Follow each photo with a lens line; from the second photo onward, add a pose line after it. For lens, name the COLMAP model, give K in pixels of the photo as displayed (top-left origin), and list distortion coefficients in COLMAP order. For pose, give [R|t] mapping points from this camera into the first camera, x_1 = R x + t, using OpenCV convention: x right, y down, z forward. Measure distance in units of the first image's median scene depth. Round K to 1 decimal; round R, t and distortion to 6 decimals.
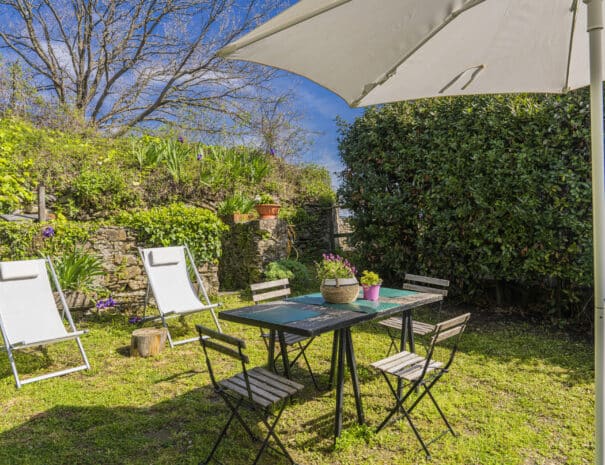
lens RADIAL K [[480.5, 0, 302.5], [0, 480.5, 232.5], [0, 0, 1]] dist [0.012640, 0.006187]
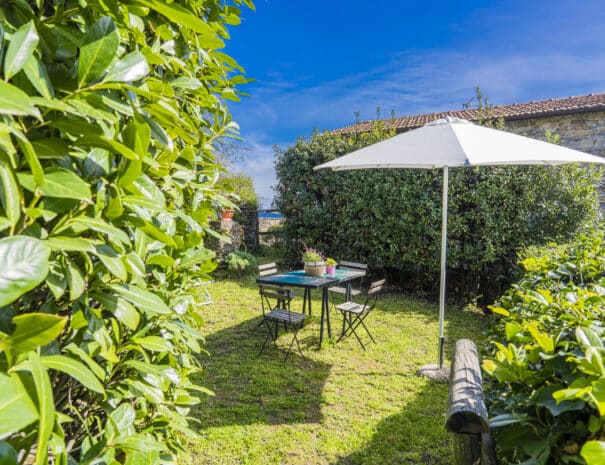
lens RADIAL K [[480.5, 0, 302.5], [0, 480.5, 232.5], [0, 0, 1]] dist [0.012640, 0.006187]
pose [[0.967058, 0.026889, 0.253132, -0.274606], [-0.029791, 0.999527, 0.007638, -0.016980], [-0.252807, -0.014927, 0.967402, -0.463891]]
